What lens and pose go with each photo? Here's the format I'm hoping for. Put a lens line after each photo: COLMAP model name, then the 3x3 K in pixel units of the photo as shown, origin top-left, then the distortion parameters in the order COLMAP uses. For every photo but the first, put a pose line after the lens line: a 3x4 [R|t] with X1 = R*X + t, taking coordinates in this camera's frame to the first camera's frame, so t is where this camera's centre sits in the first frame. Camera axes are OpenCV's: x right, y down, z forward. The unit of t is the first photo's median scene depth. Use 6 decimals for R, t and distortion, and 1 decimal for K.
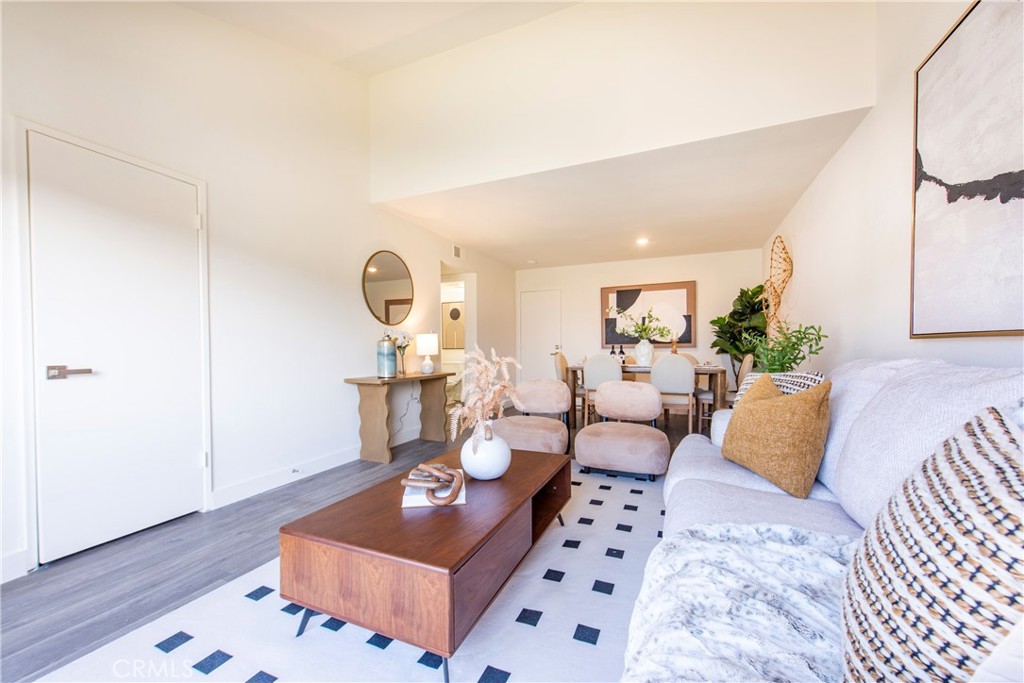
lens RADIAL K [[396.9, 0, 507.8], [0, 396.9, 353.1], [0, 0, 1]] dist [0.008181, -0.000473]
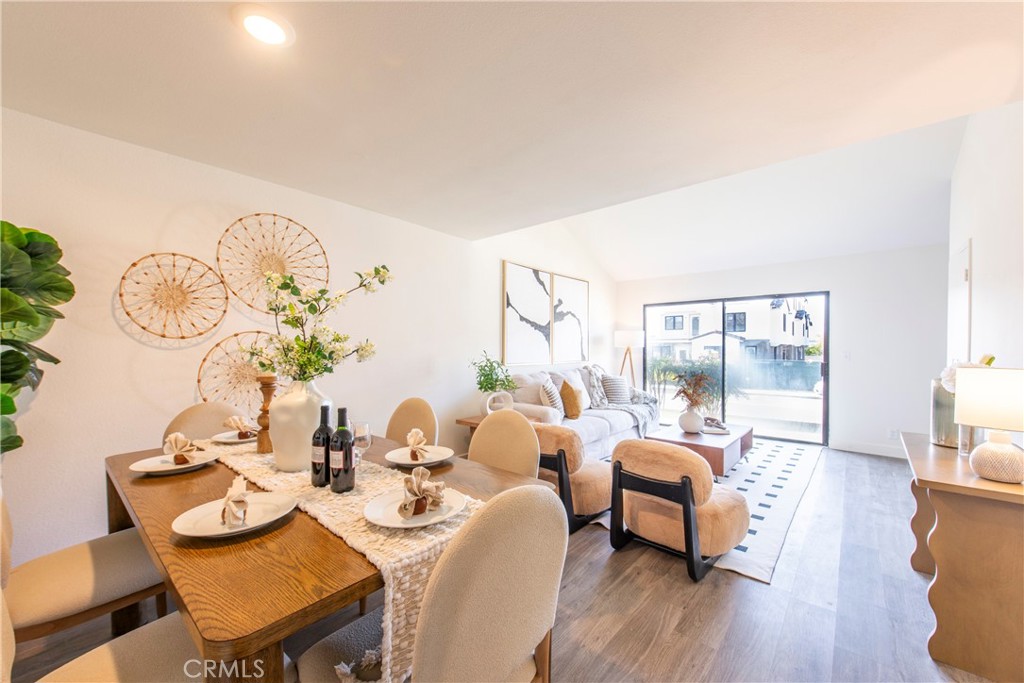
lens RADIAL K [[396.9, 0, 507.8], [0, 396.9, 353.1], [0, 0, 1]] dist [0.008181, -0.000473]
pose [[-0.953735, -0.001619, 0.300644, 0.135938], [0.004728, 0.999781, 0.020381, -0.091524], [-0.300611, 0.020860, -0.953519, 1.904742]]
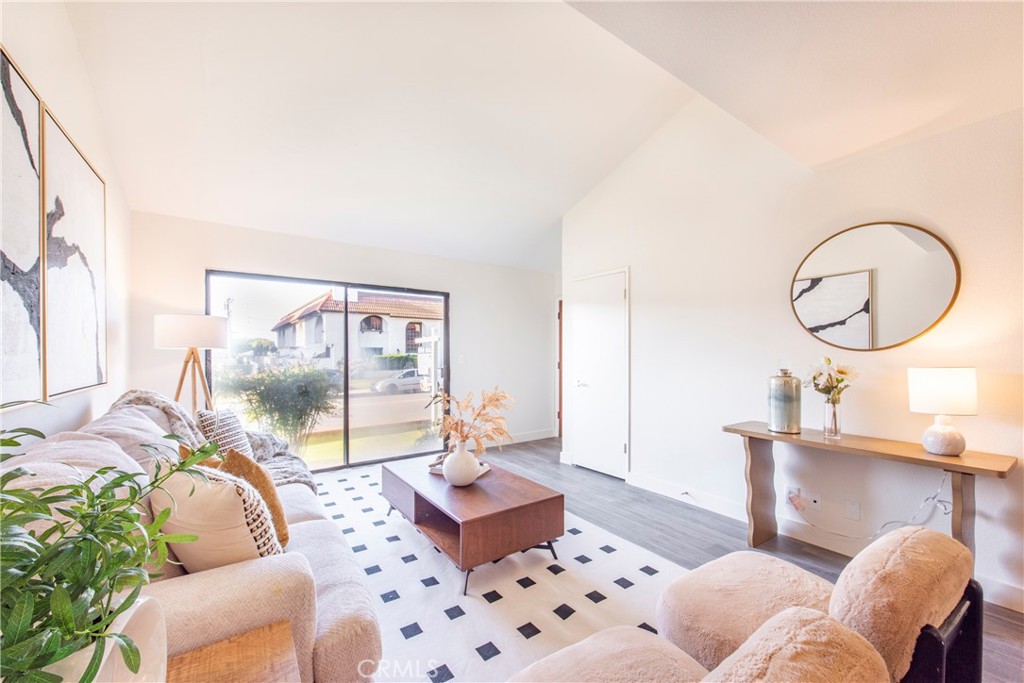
lens RADIAL K [[396.9, 0, 507.8], [0, 396.9, 353.1], [0, 0, 1]] dist [0.008181, -0.000473]
pose [[-0.519526, 0.006156, -0.854432, 0.579783], [-0.006497, 0.999917, 0.011155, -0.083752], [0.854430, 0.011346, -0.519443, 1.049965]]
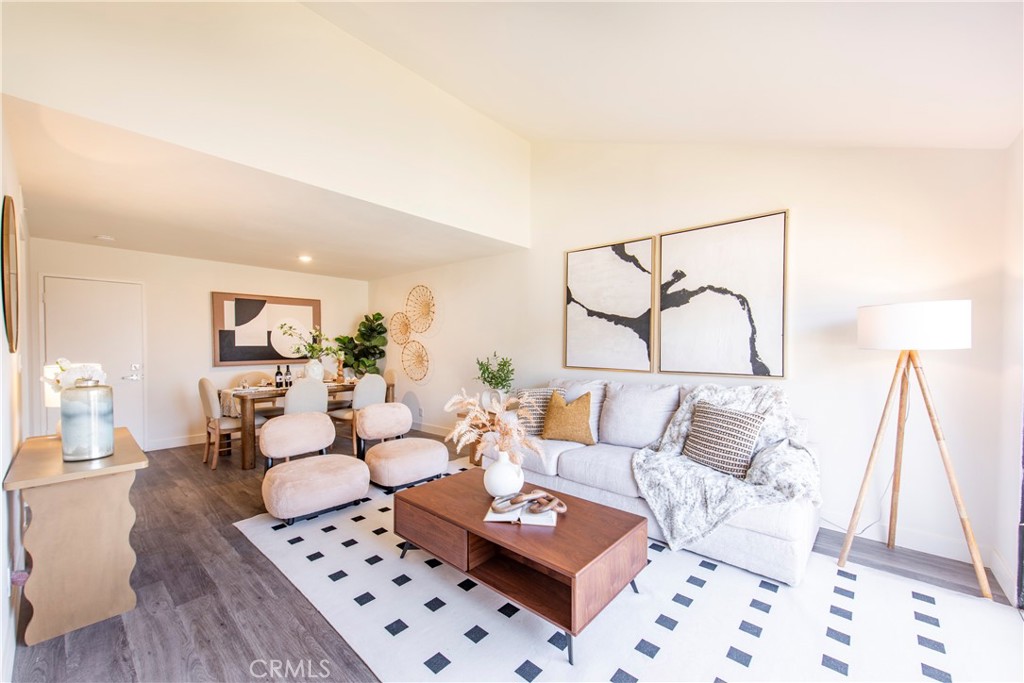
lens RADIAL K [[396.9, 0, 507.8], [0, 396.9, 353.1], [0, 0, 1]] dist [0.008181, -0.000473]
pose [[0.309162, -0.013825, 0.950909, -0.700464], [0.009016, 0.999892, 0.011605, -0.084914], [-0.950967, 0.004986, 0.309254, 0.344170]]
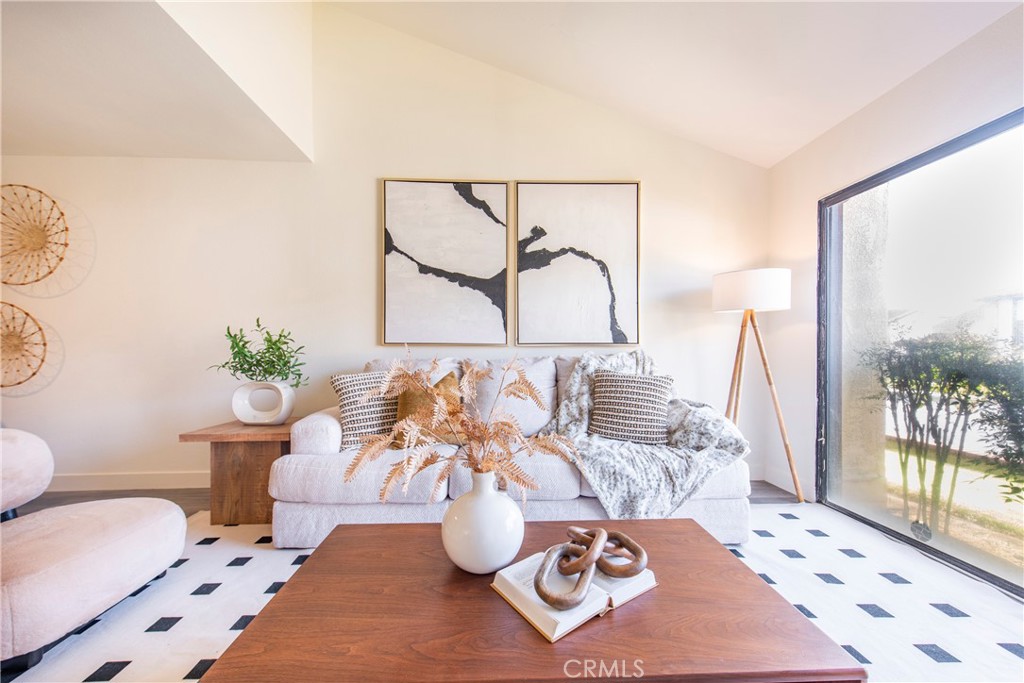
lens RADIAL K [[396.9, 0, 507.8], [0, 396.9, 353.1], [0, 0, 1]] dist [0.008181, -0.000473]
pose [[-0.435223, -0.003720, 0.900315, -0.354607], [0.013976, 0.999843, 0.010887, -0.008896], [-0.900214, 0.017321, -0.435102, 0.699518]]
